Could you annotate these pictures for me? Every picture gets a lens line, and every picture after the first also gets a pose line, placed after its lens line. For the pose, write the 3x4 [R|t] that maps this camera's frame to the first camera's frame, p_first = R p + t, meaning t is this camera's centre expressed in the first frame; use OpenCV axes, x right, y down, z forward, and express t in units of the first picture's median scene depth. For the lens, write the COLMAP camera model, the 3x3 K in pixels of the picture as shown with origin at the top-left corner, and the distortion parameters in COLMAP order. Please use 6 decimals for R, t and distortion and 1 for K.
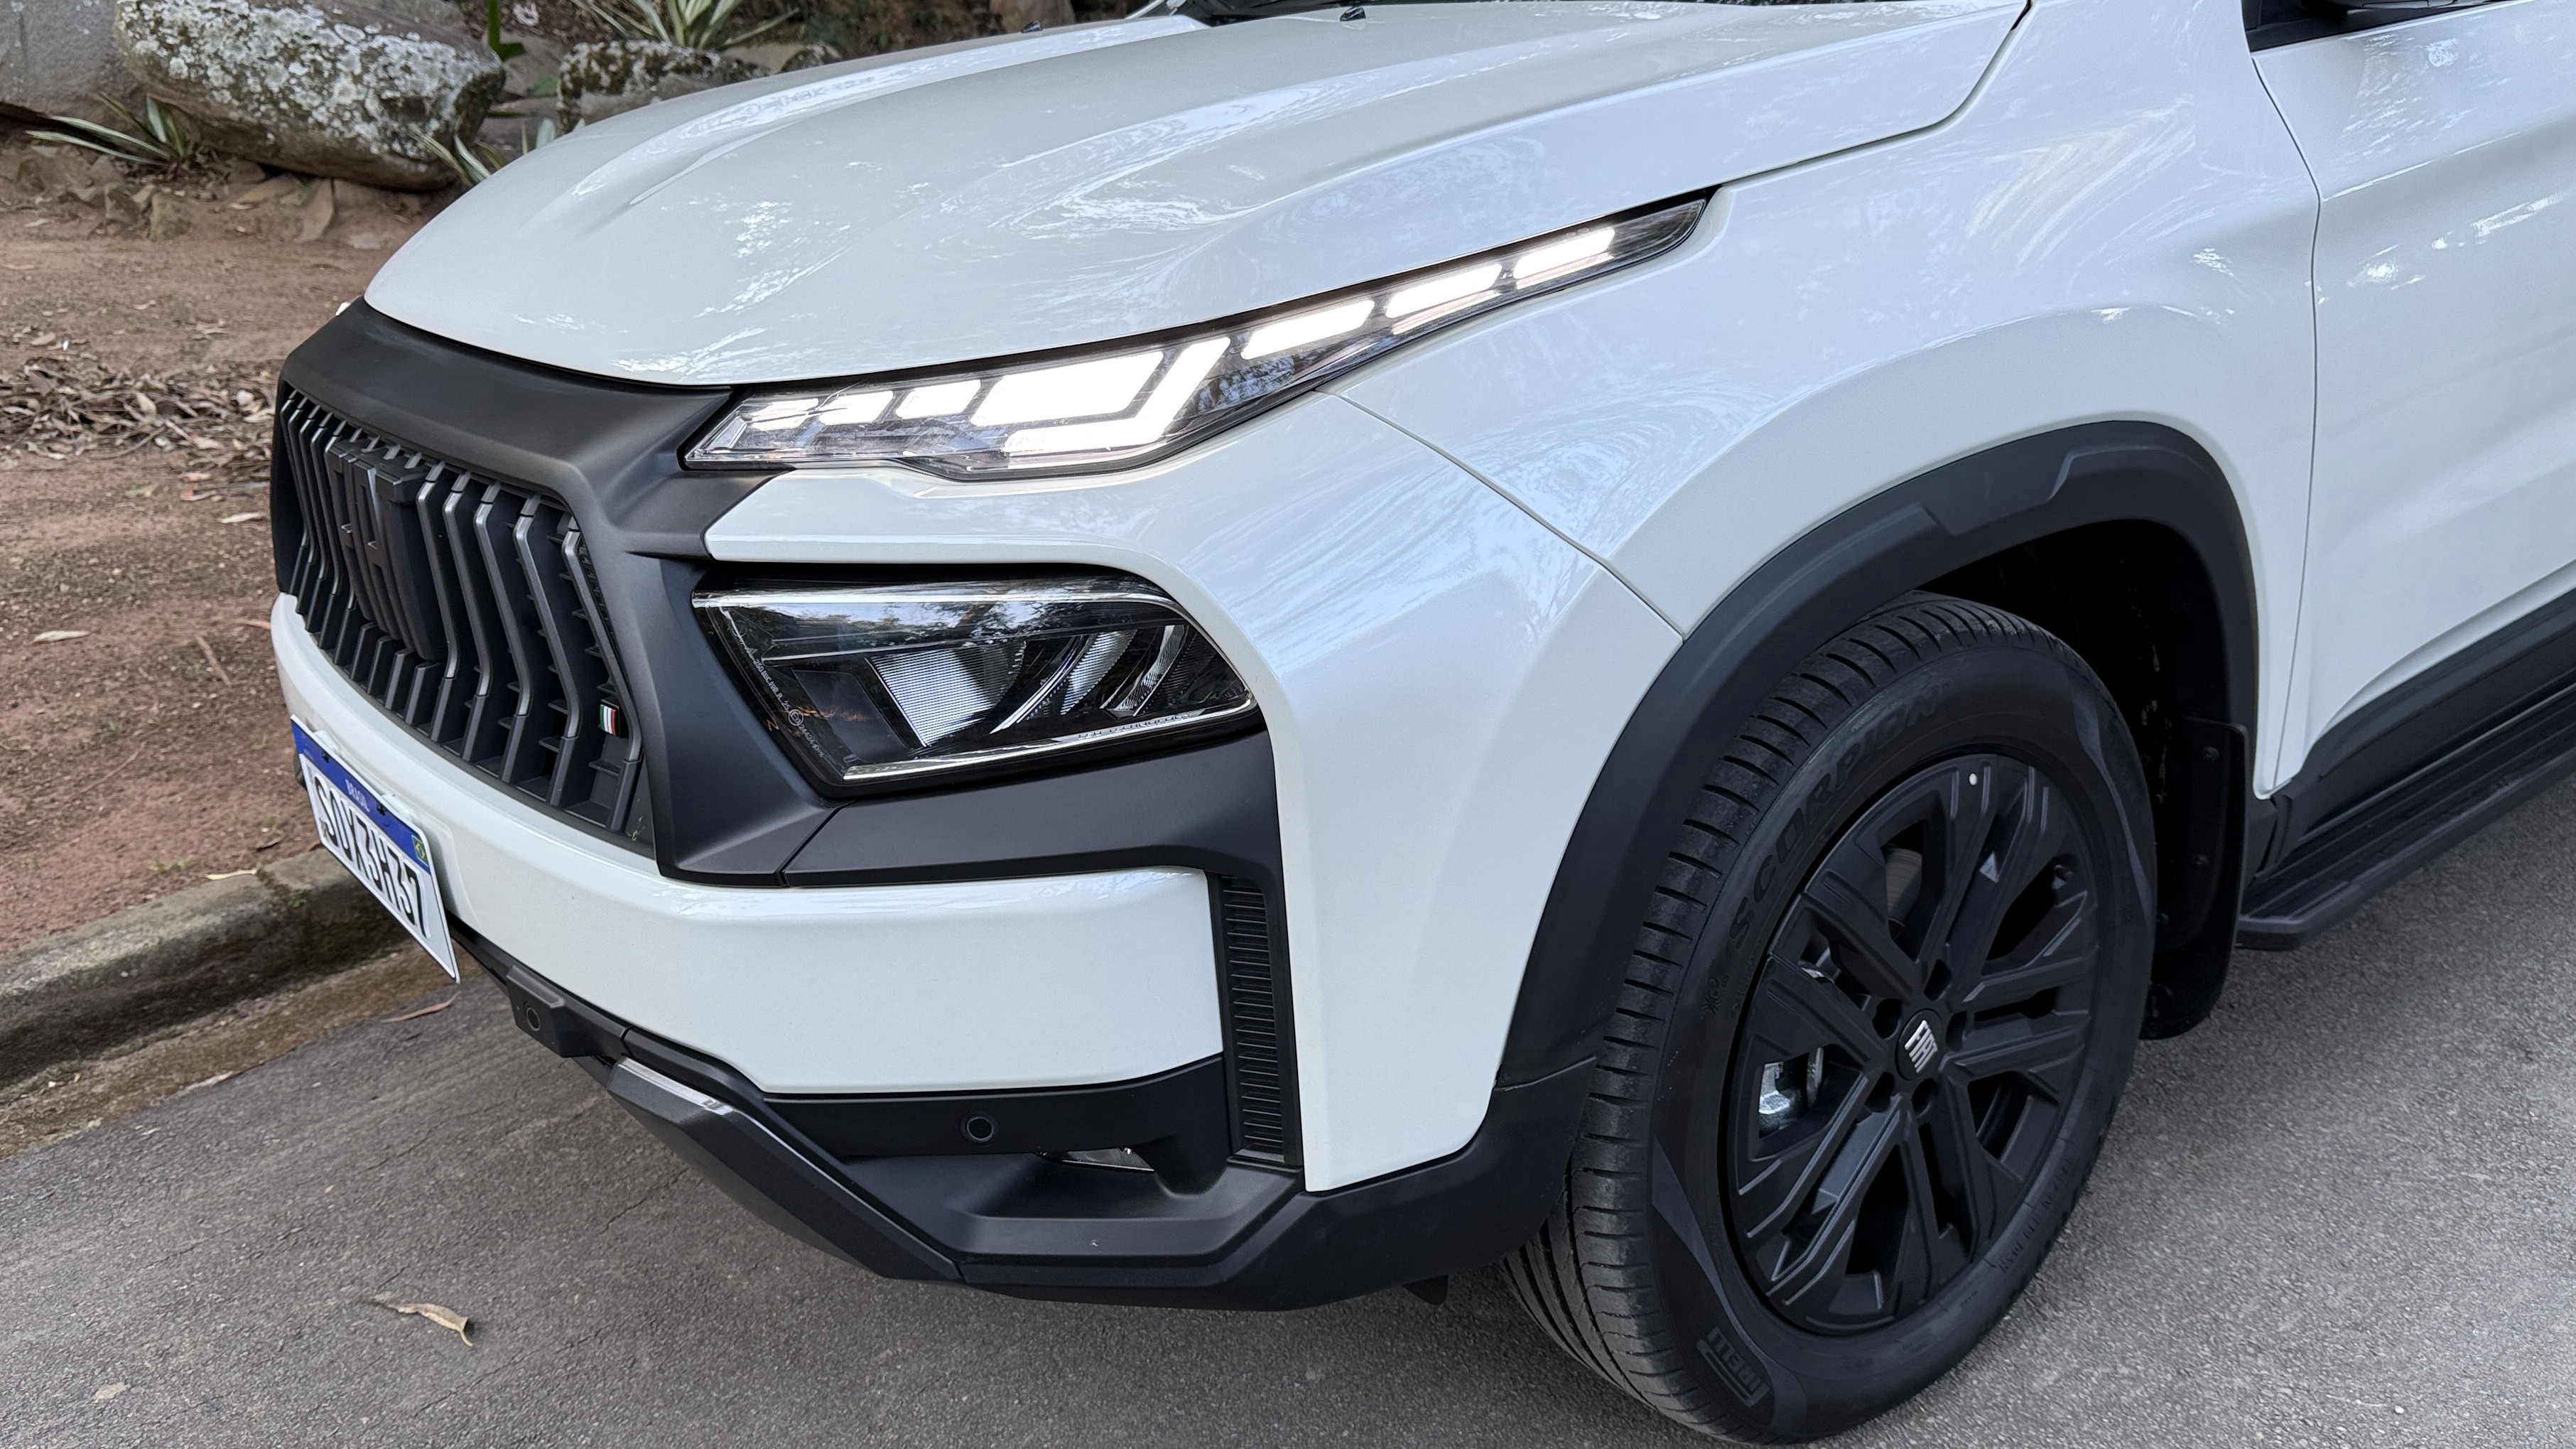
lens RADIAL K [[2065.0, 0, 1330.0], [0, 2065.0, 720.5], [0, 0, 1]] dist [-0.022813, -0.000127]
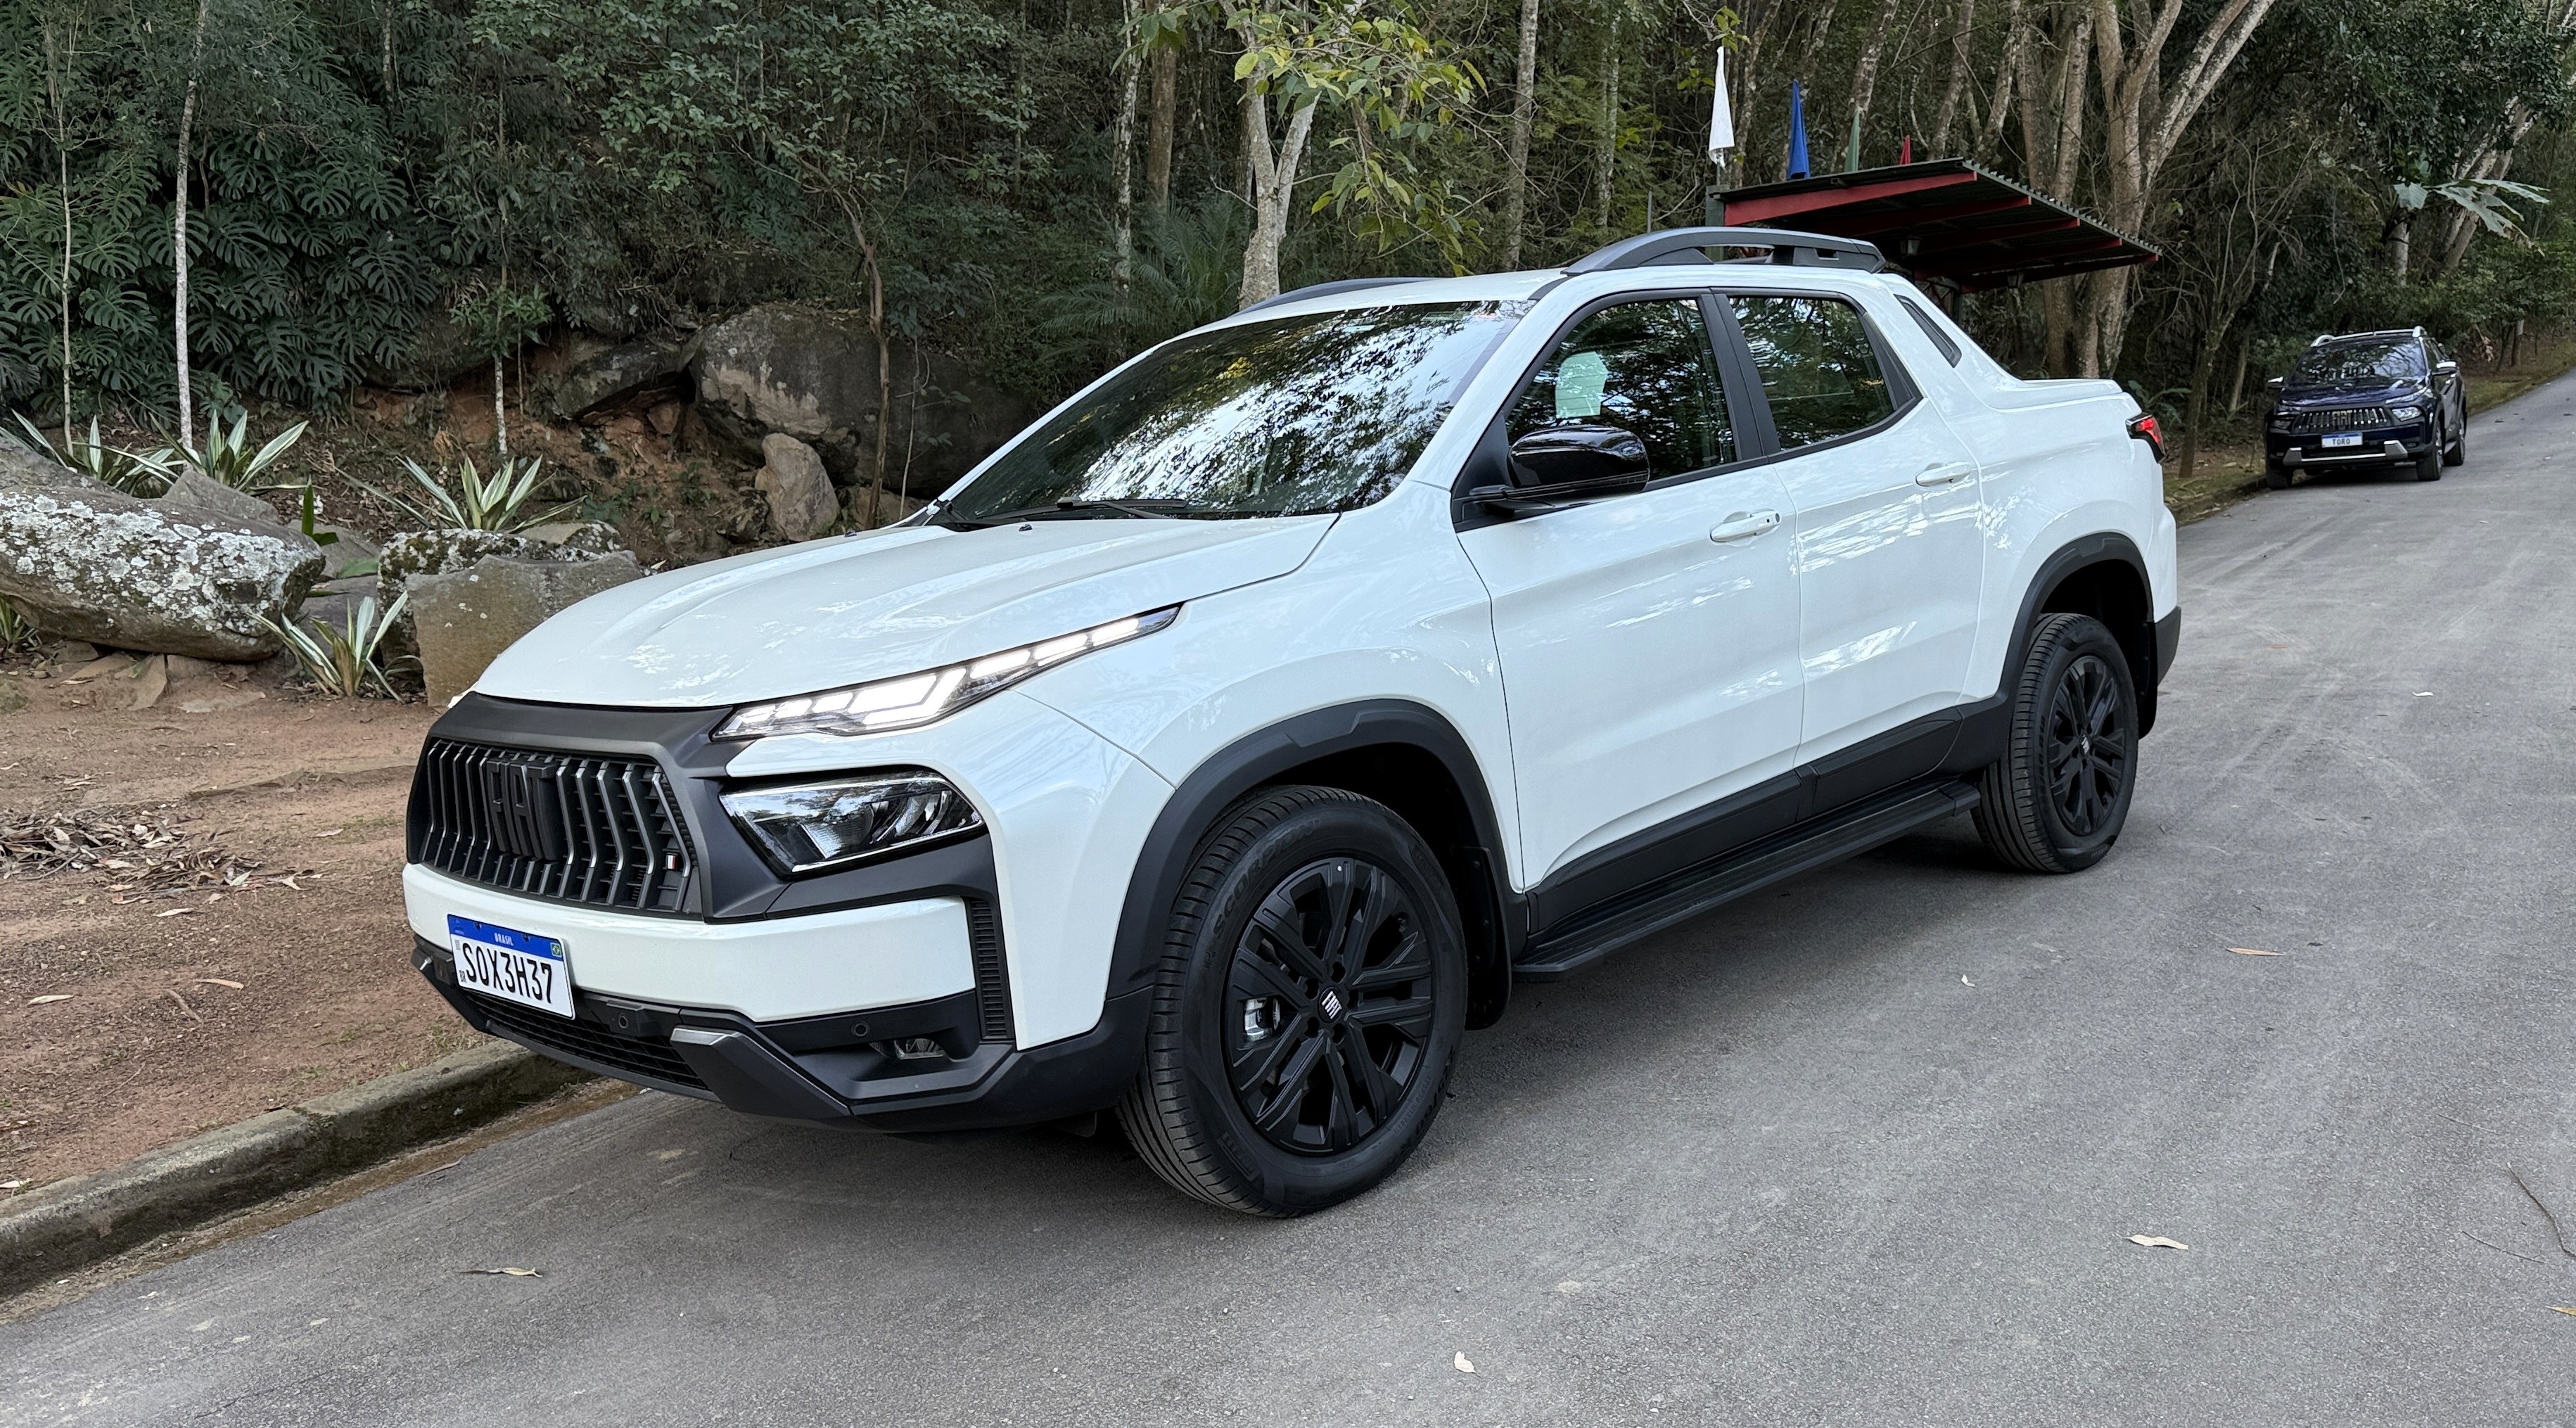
lens RADIAL K [[1996.2, 0, 1470.9], [0, 1996.2, 714.7], [0, 0, 1]] dist [-0.000542, -0.027834]
pose [[0.980402, -0.053664, 0.189557, 0.059765], [0.091417, 0.976246, -0.196437, 0.256856], [-0.174512, 0.209916, 0.962019, -0.899308]]
